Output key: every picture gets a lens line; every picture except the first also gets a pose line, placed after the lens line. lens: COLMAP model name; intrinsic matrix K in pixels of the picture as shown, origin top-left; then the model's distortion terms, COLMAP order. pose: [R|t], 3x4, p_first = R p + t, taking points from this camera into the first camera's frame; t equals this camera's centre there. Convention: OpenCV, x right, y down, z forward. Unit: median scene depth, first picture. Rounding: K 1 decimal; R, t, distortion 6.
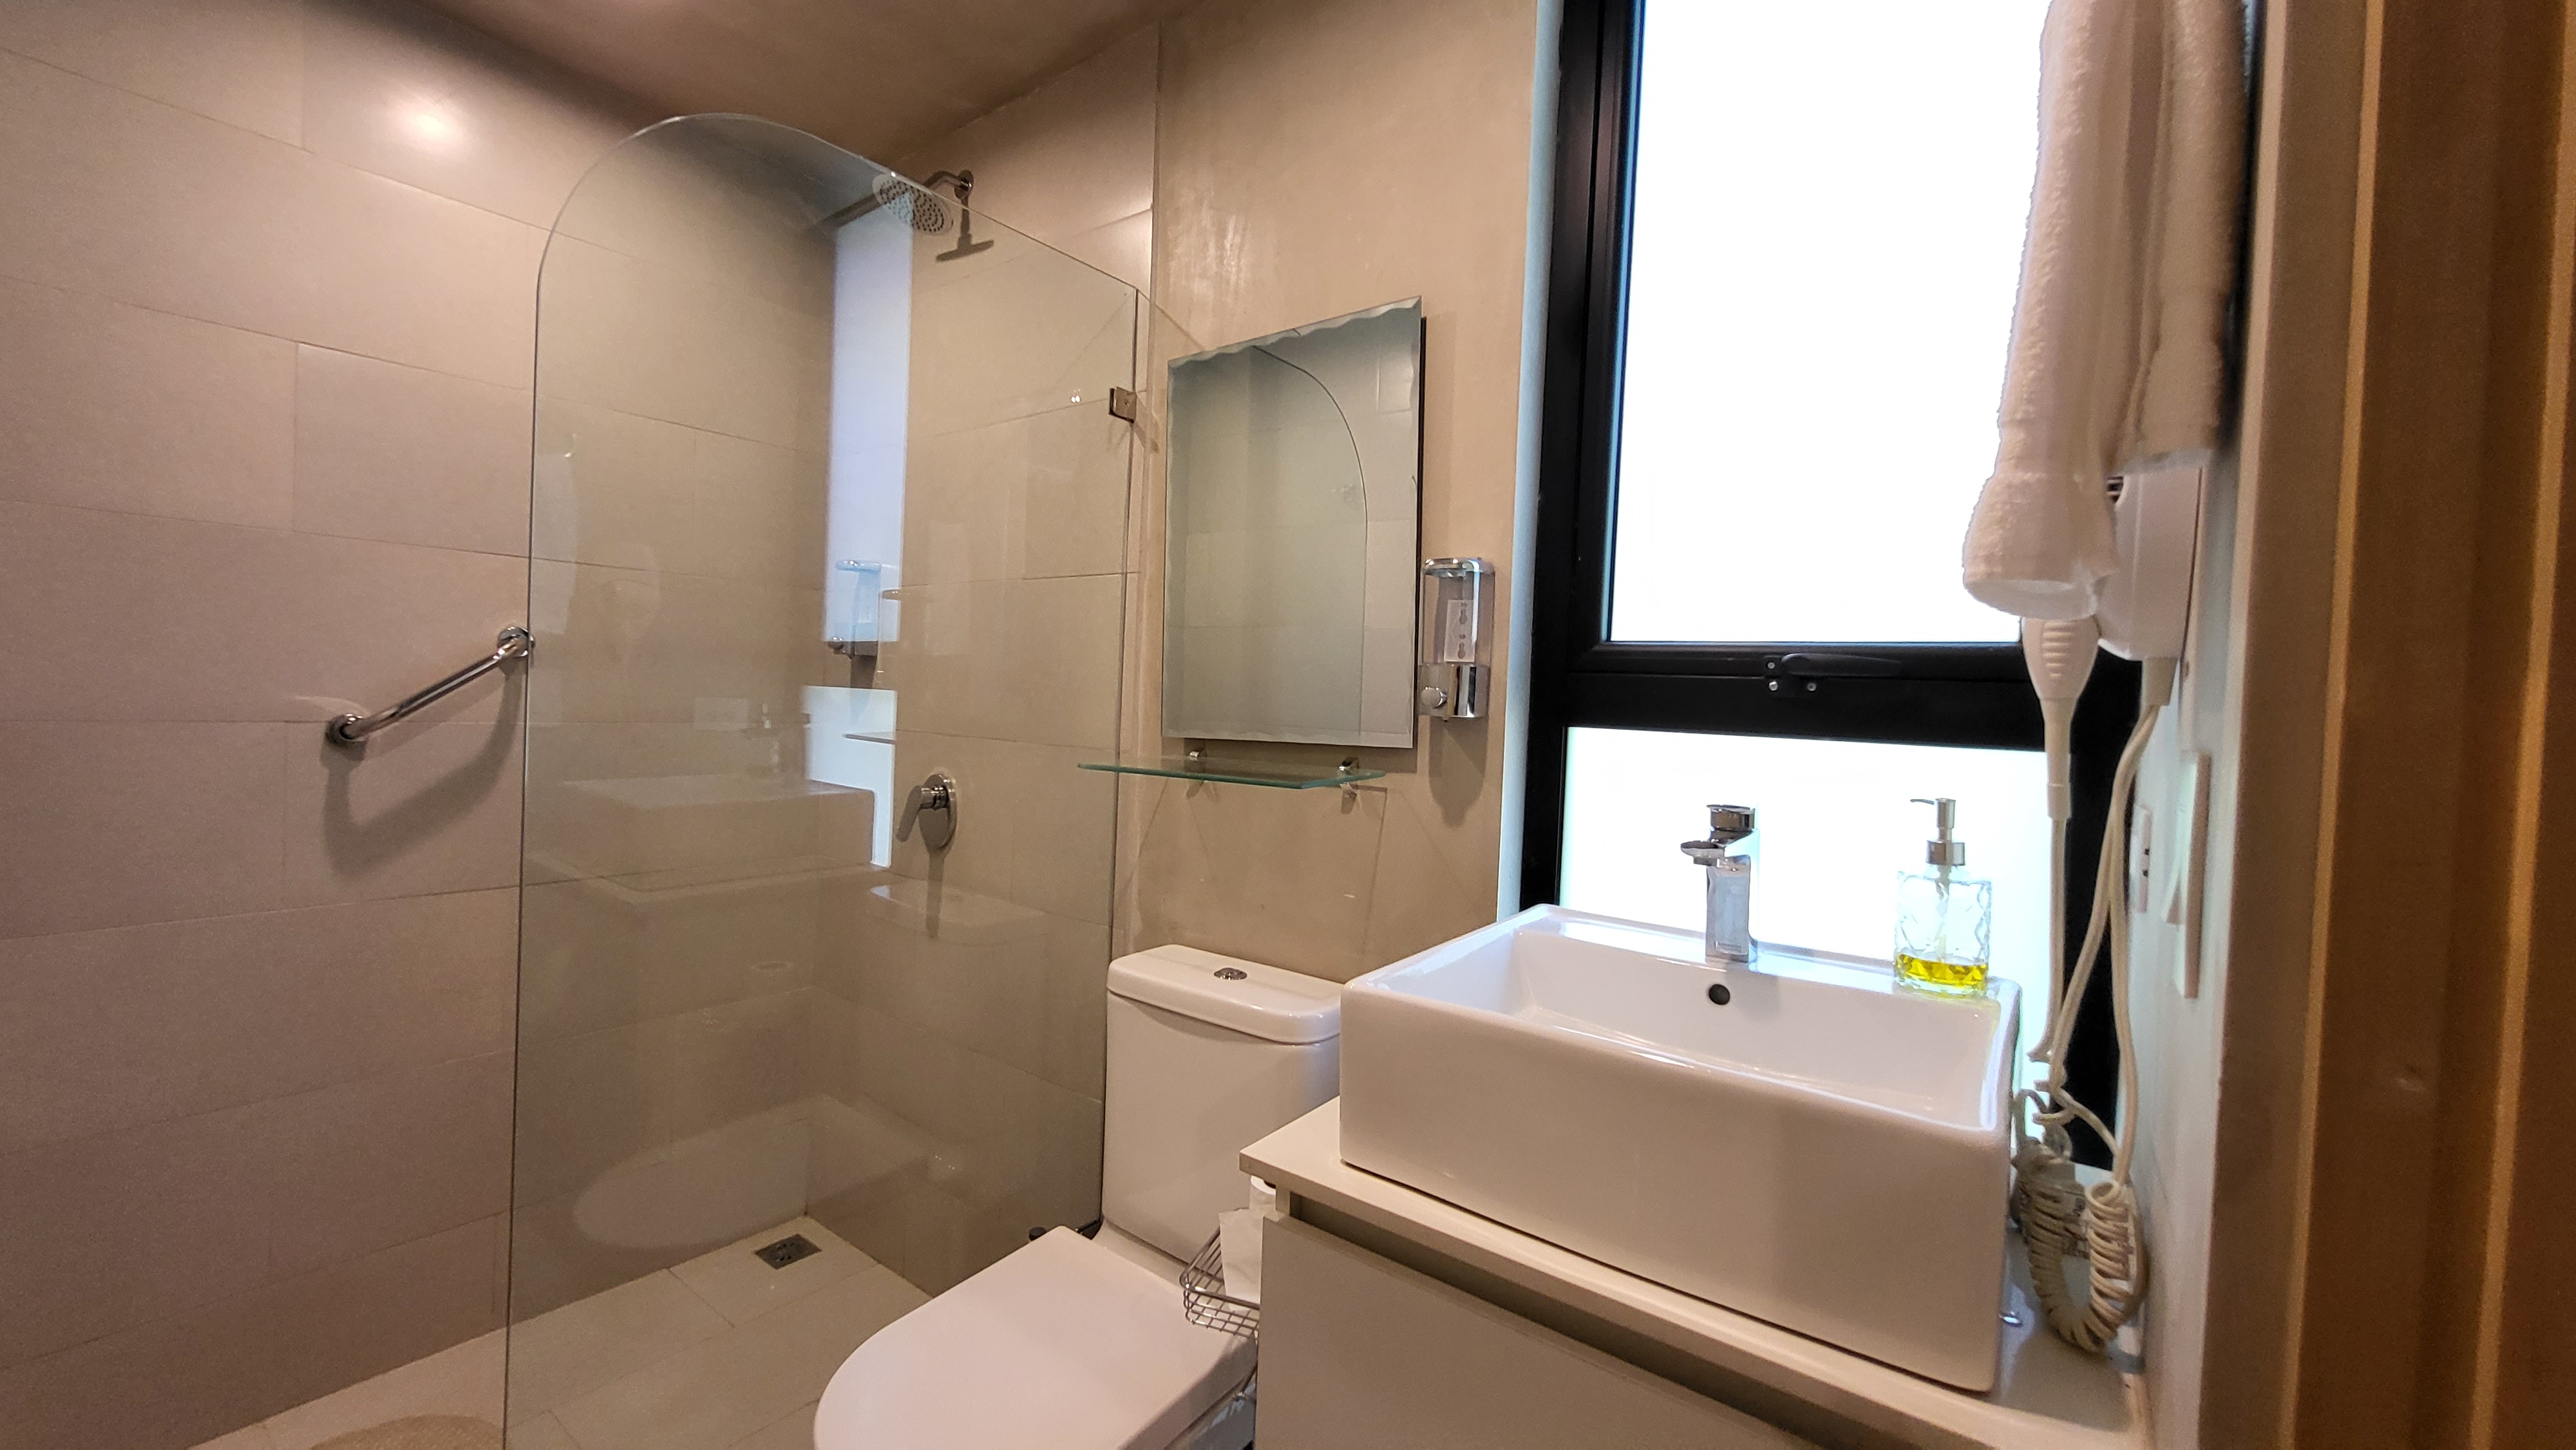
lens RADIAL K [[1016.4, 0, 1246.9], [0, 1016.4, 715.5], [0, 0, 1]] dist [-0.000376, -0.000566]
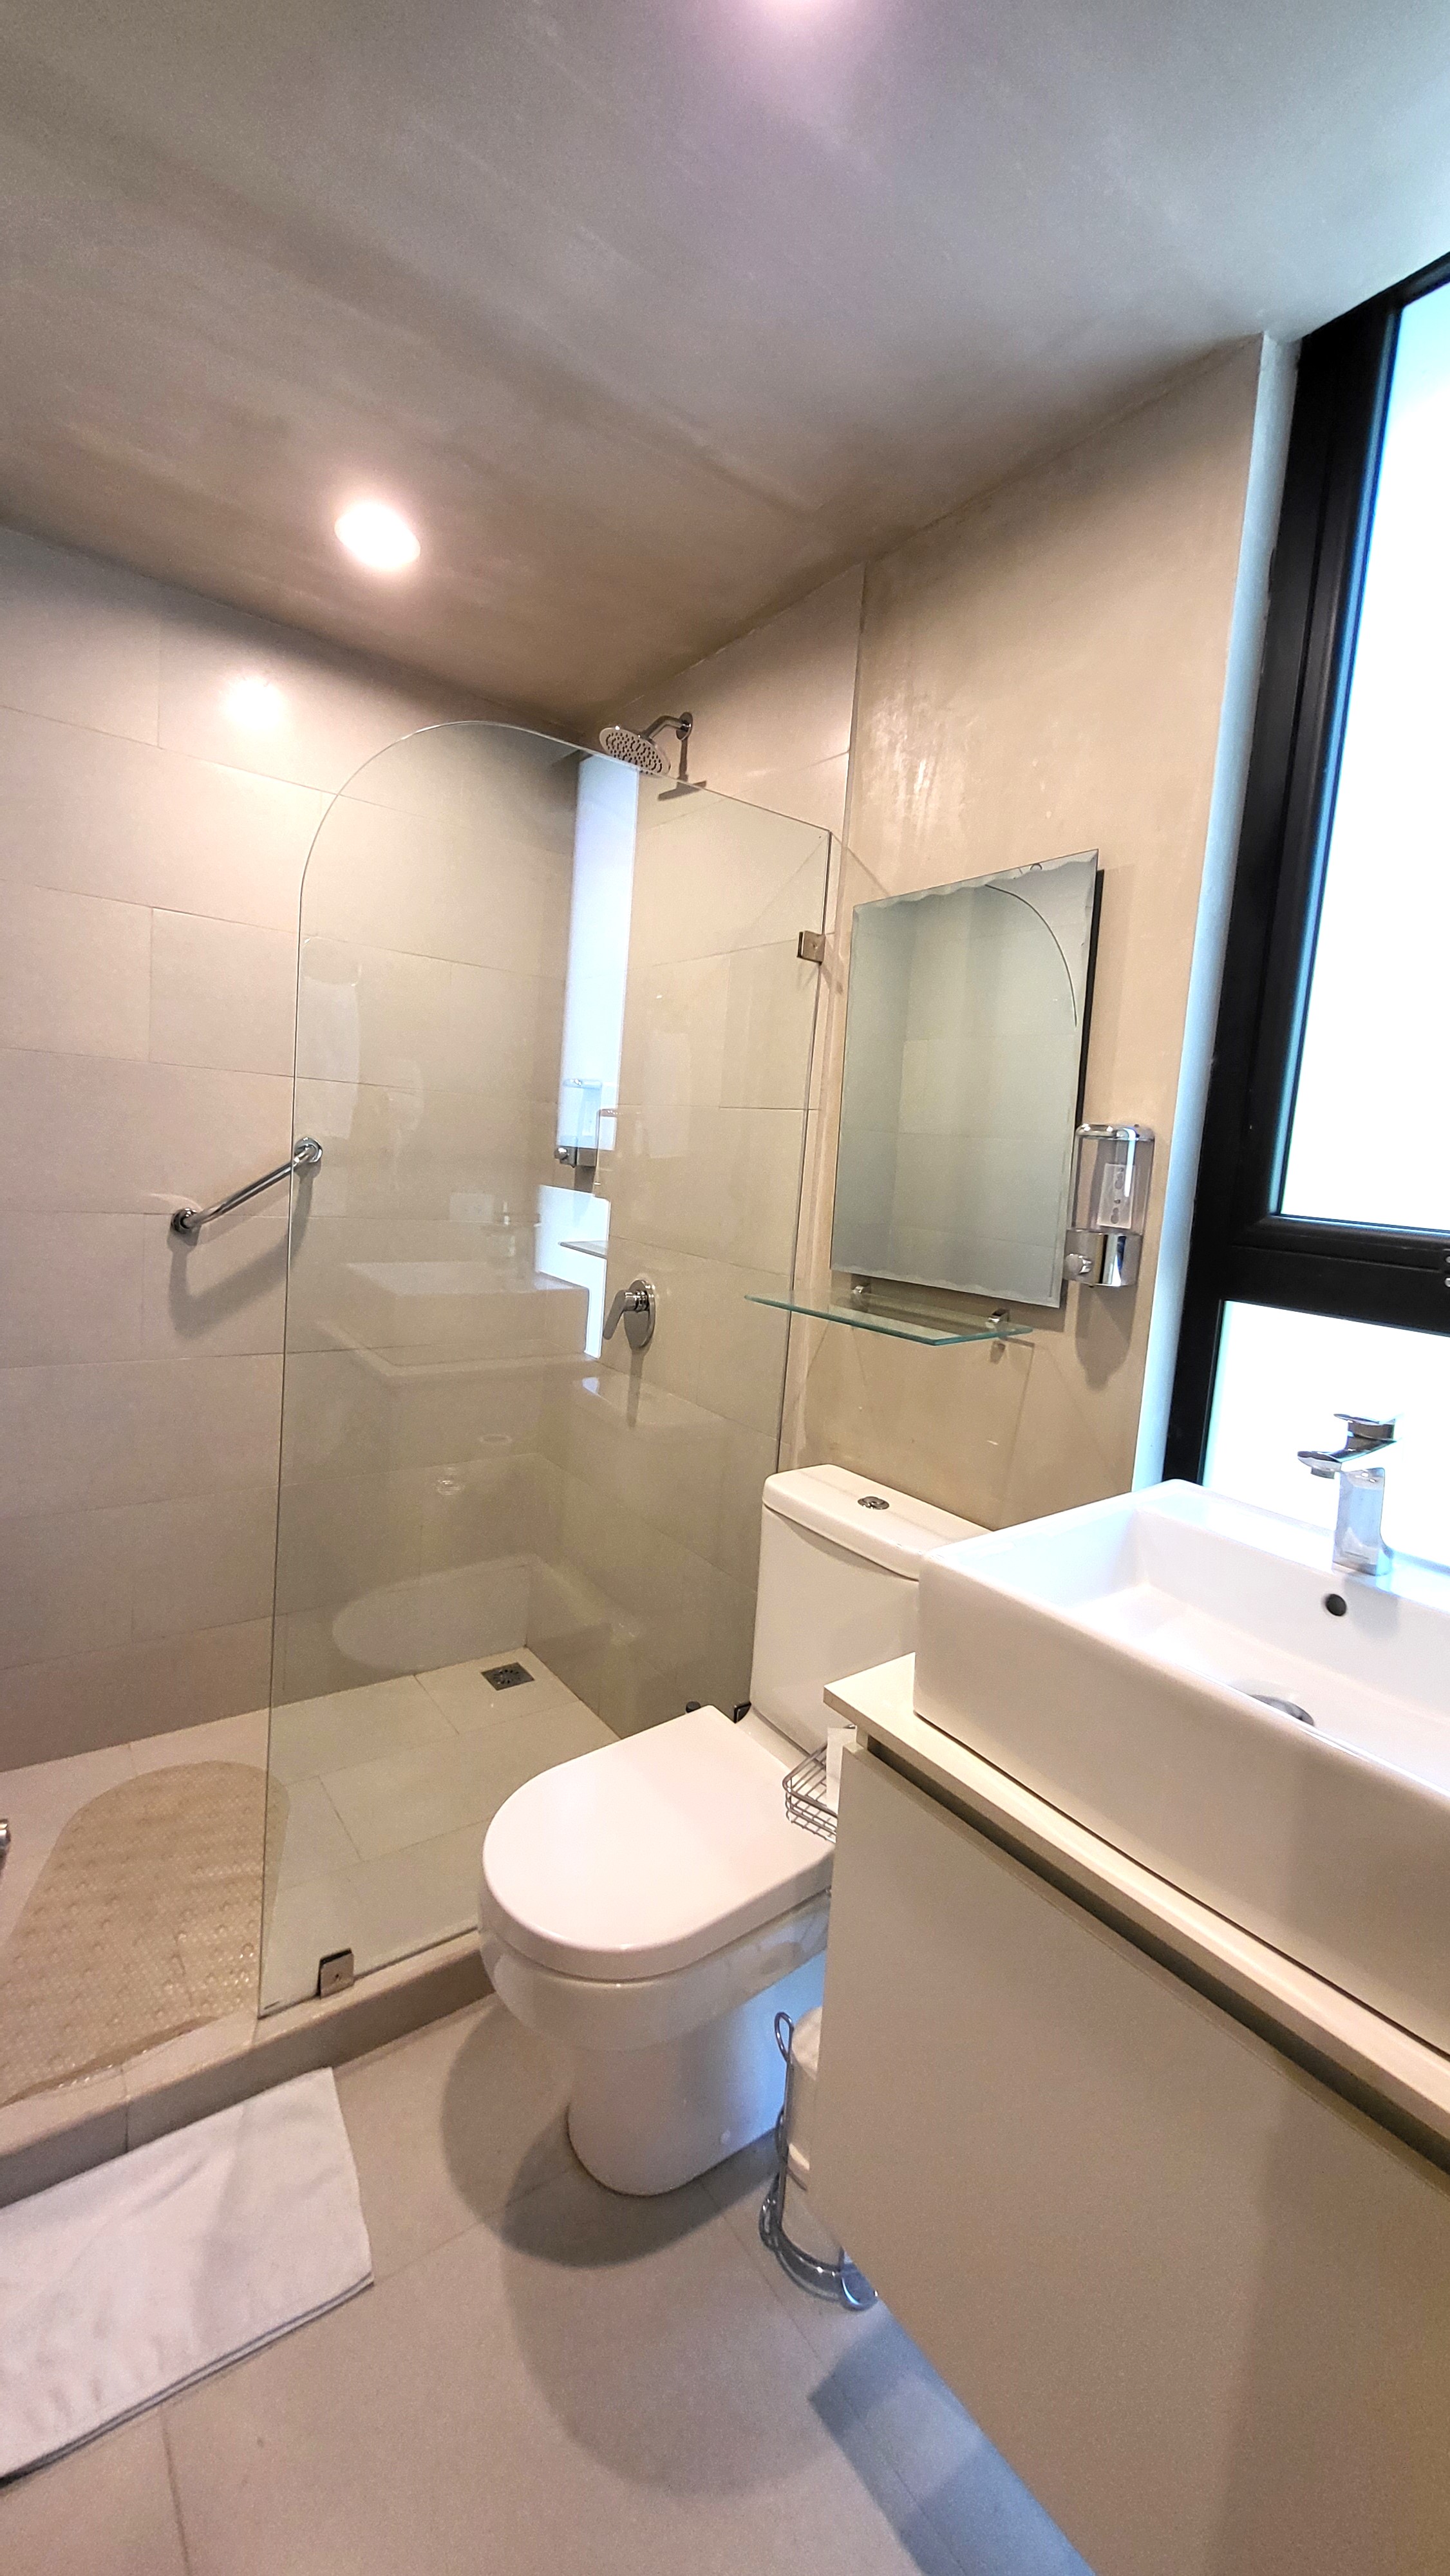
lens RADIAL K [[1016.4, 0, 747.0], [0, 1016.4, 1246.7], [0, 0, 1]] dist [-0.000376, -0.000566]
pose [[0.968226, 0.059338, -0.242933, 0.086082], [-0.044346, 0.996785, 0.066726, -0.068058], [0.246112, -0.053832, 0.967745, -0.038983]]
